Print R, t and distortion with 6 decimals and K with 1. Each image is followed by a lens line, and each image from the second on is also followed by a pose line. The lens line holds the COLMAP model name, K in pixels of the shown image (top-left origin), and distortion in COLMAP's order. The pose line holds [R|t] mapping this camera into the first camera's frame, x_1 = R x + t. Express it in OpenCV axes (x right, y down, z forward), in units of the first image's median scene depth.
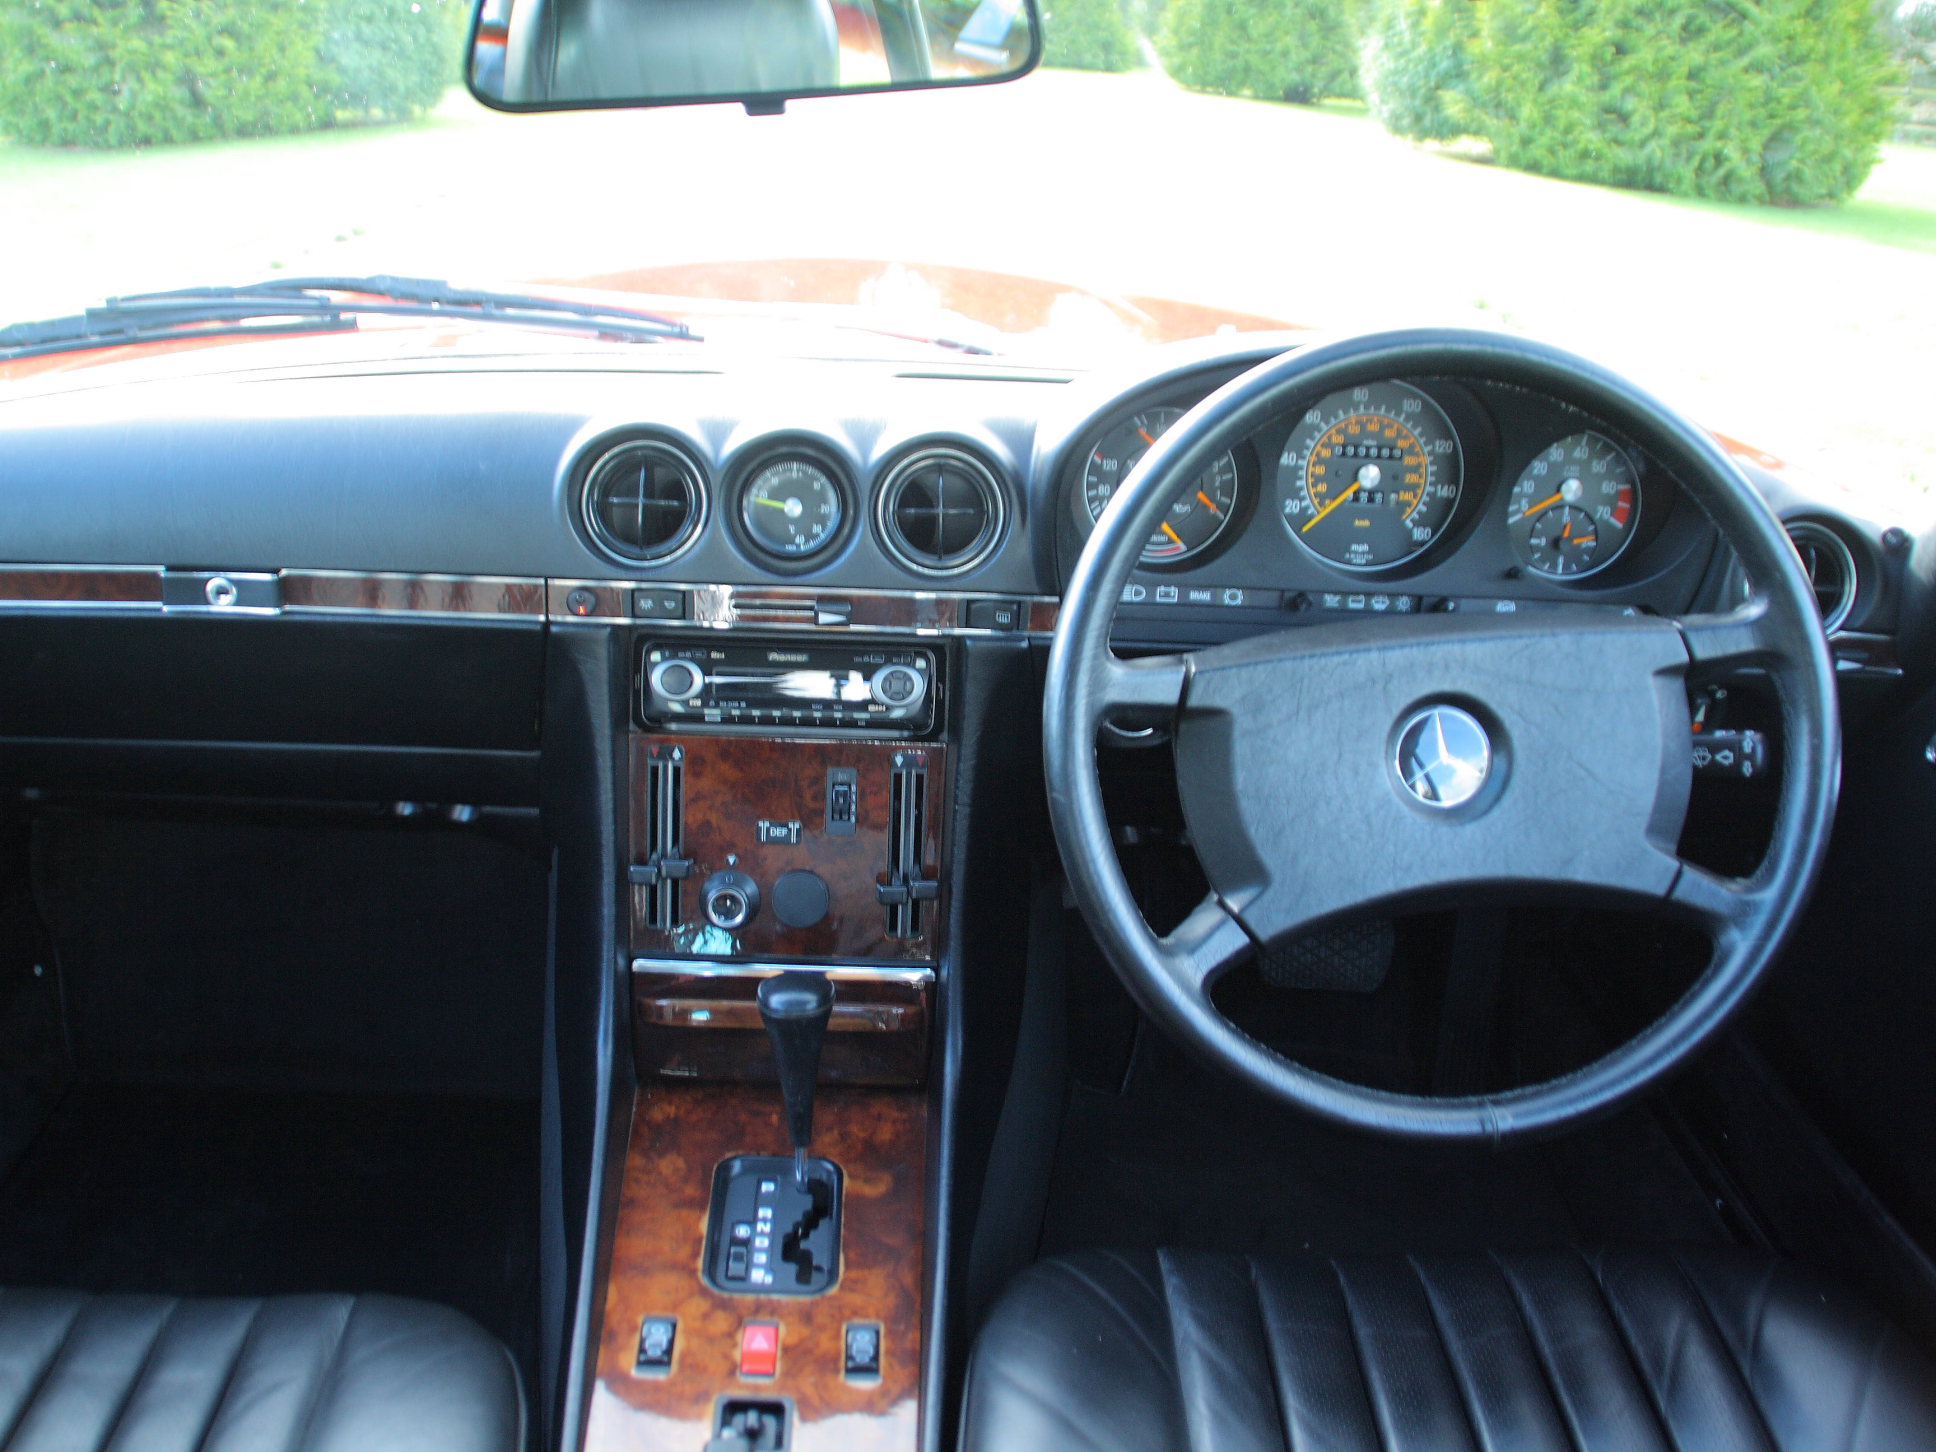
lens RADIAL K [[1821.3, 0, 928.3], [0, 1821.3, 687.7], [0, 0, 1]] dist [-0.132287, 0.000000]
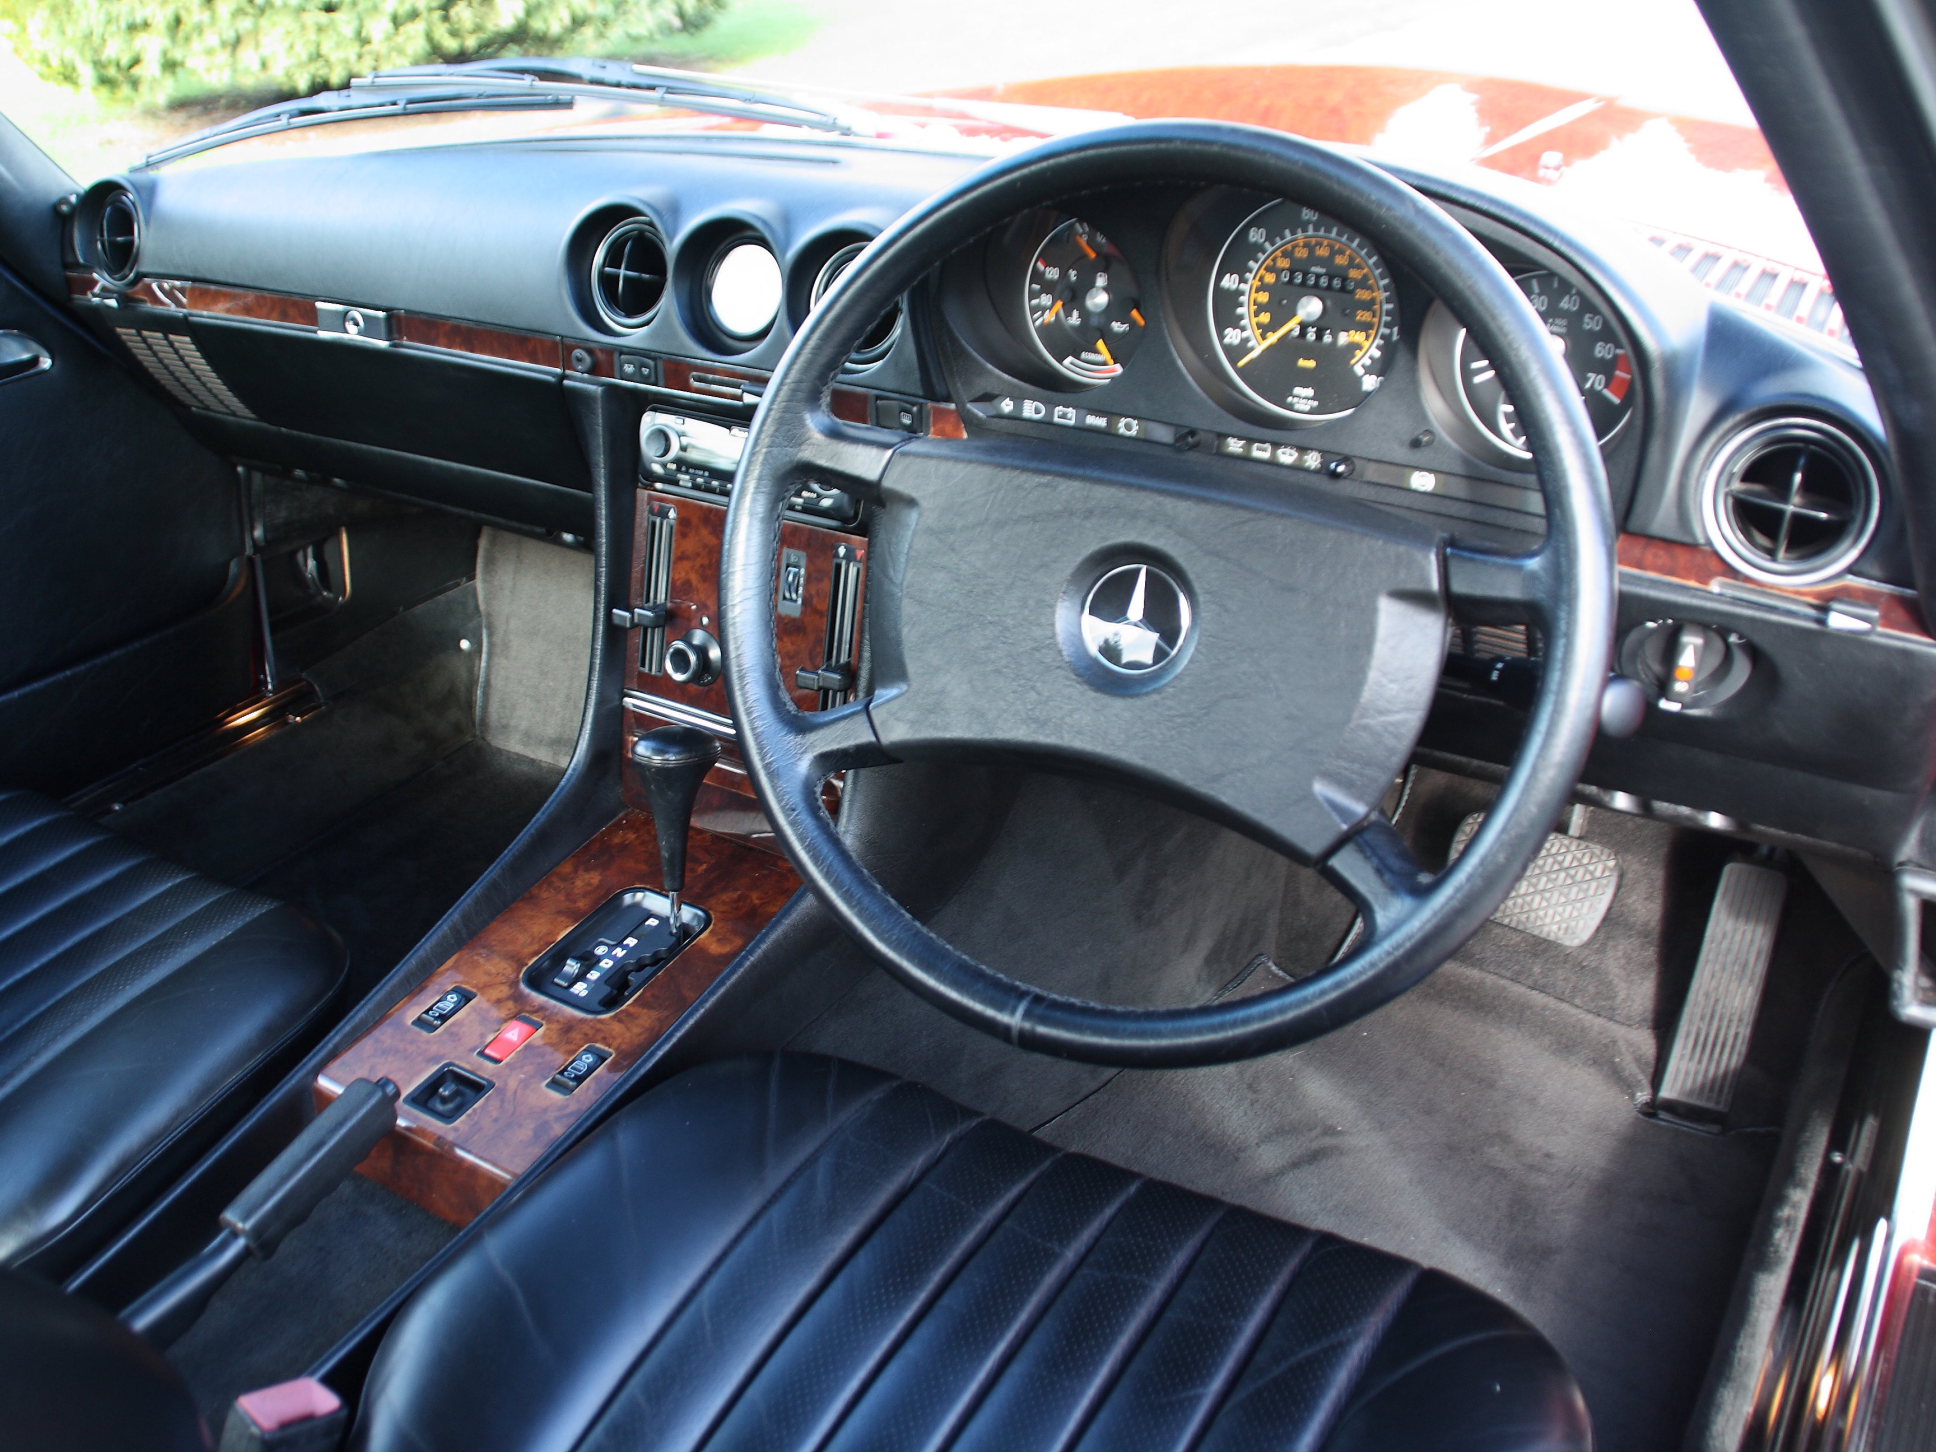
lens RADIAL K [[1821.3, 0, 891.5], [0, 1821.3, 690.4], [0, 0, 1]] dist [-0.132287, 0.000000]
pose [[0.829070, 0.194230, -0.524325, 0.567195], [-0.145723, 0.980379, 0.132751, -0.023355], [0.539822, -0.033654, 0.841107, 0.163855]]
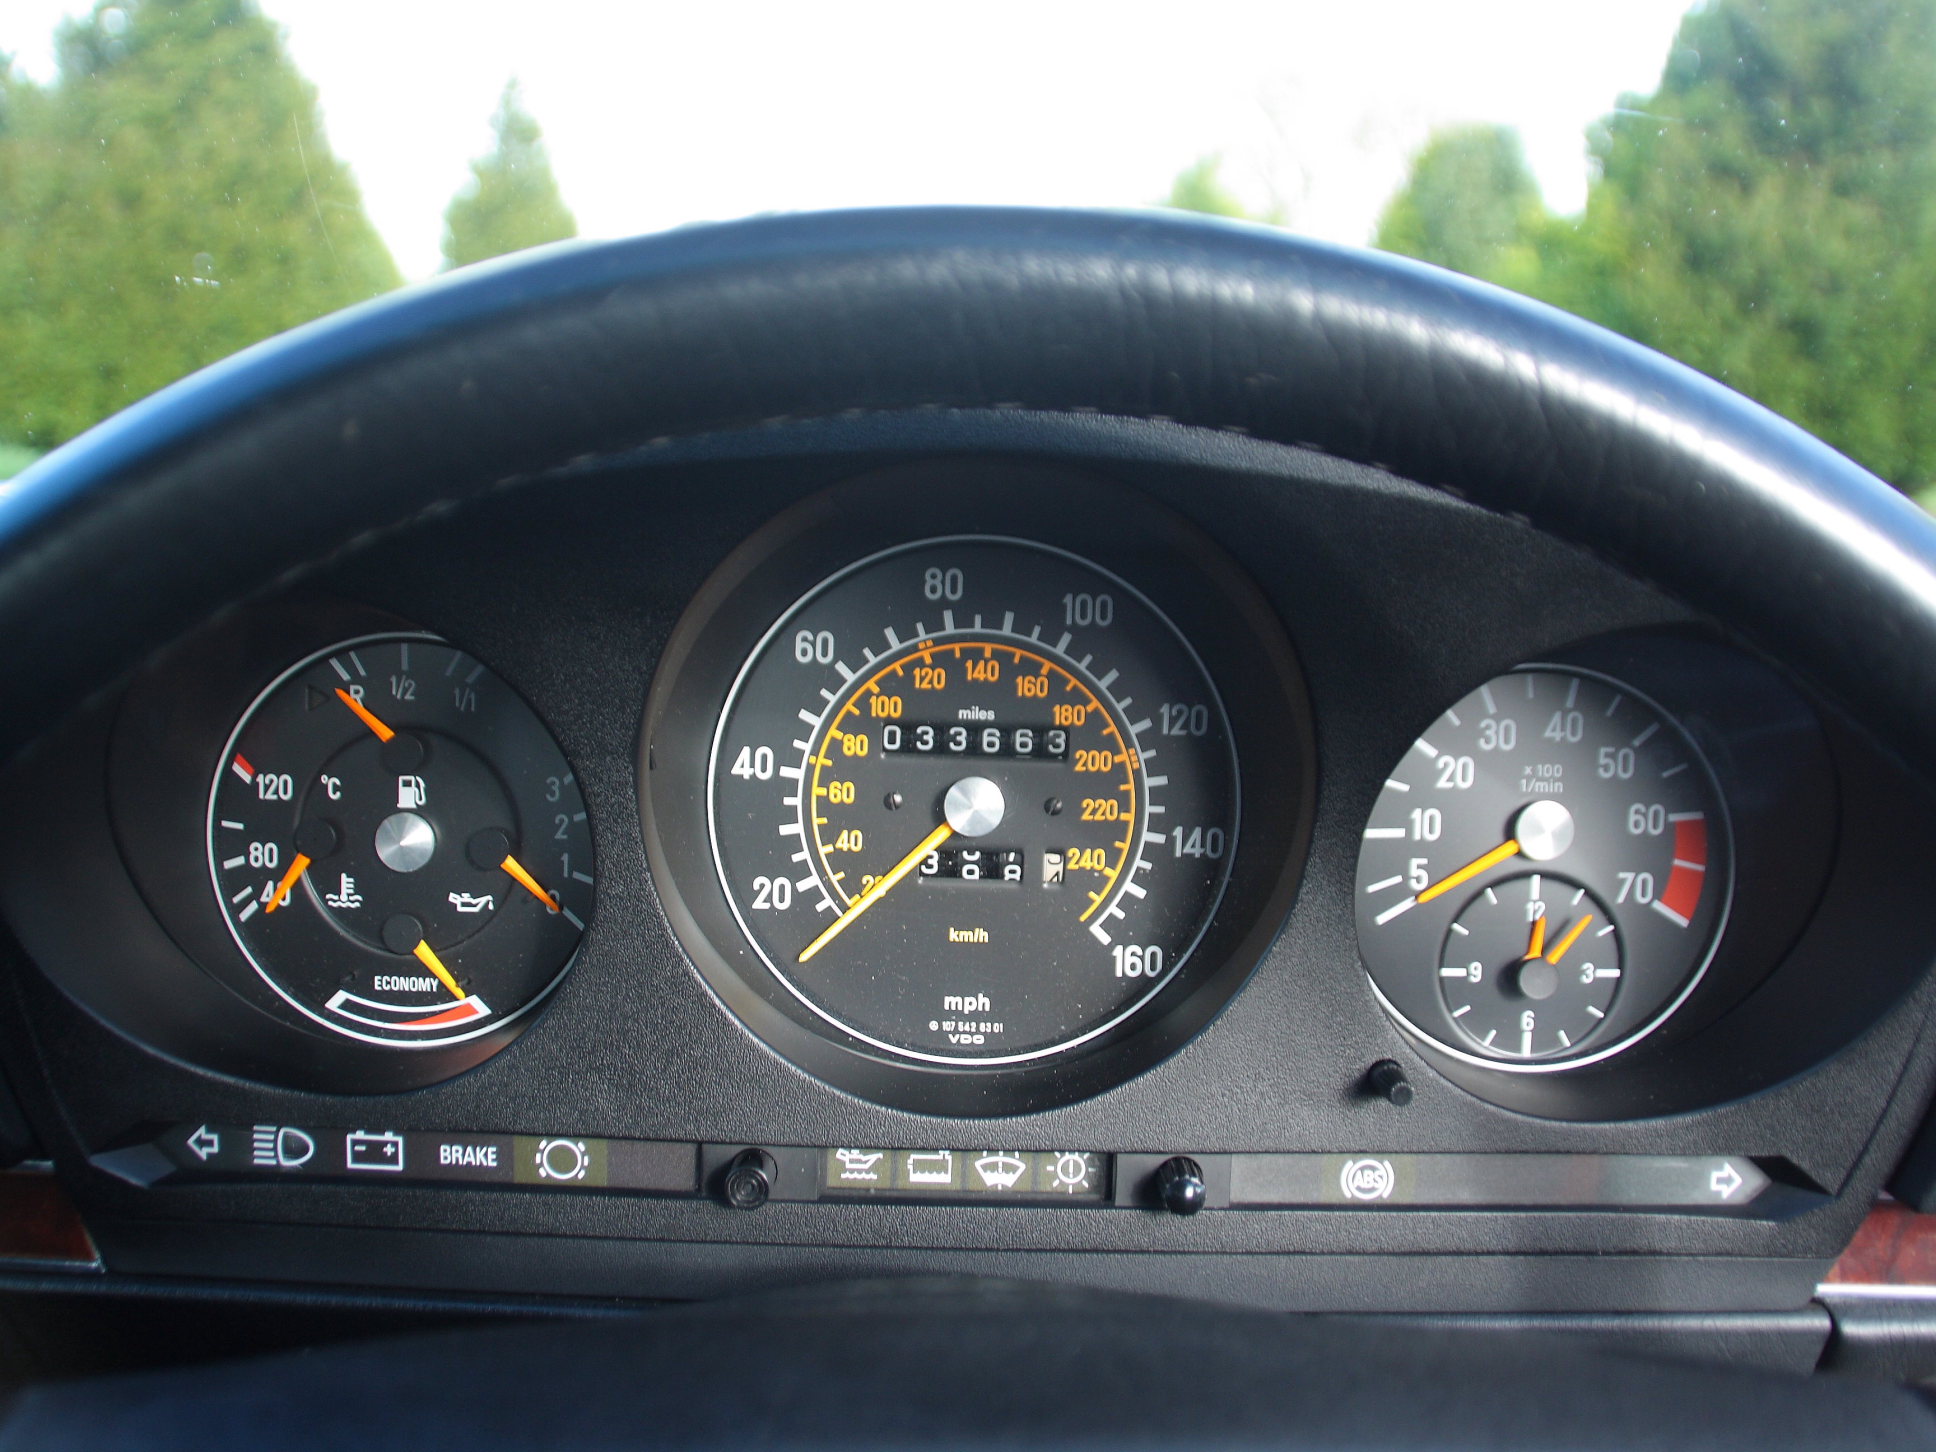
lens RADIAL K [[1821.3, 0, 956.1], [0, 1821.3, 699.1], [0, 0, 1]] dist [-0.132287, 0.000000]
pose [[0.999916, -0.012419, 0.003767, 0.240743], [0.012900, 0.982743, -0.184527, -0.071539], [-0.001410, 0.184560, 0.982820, 0.640853]]
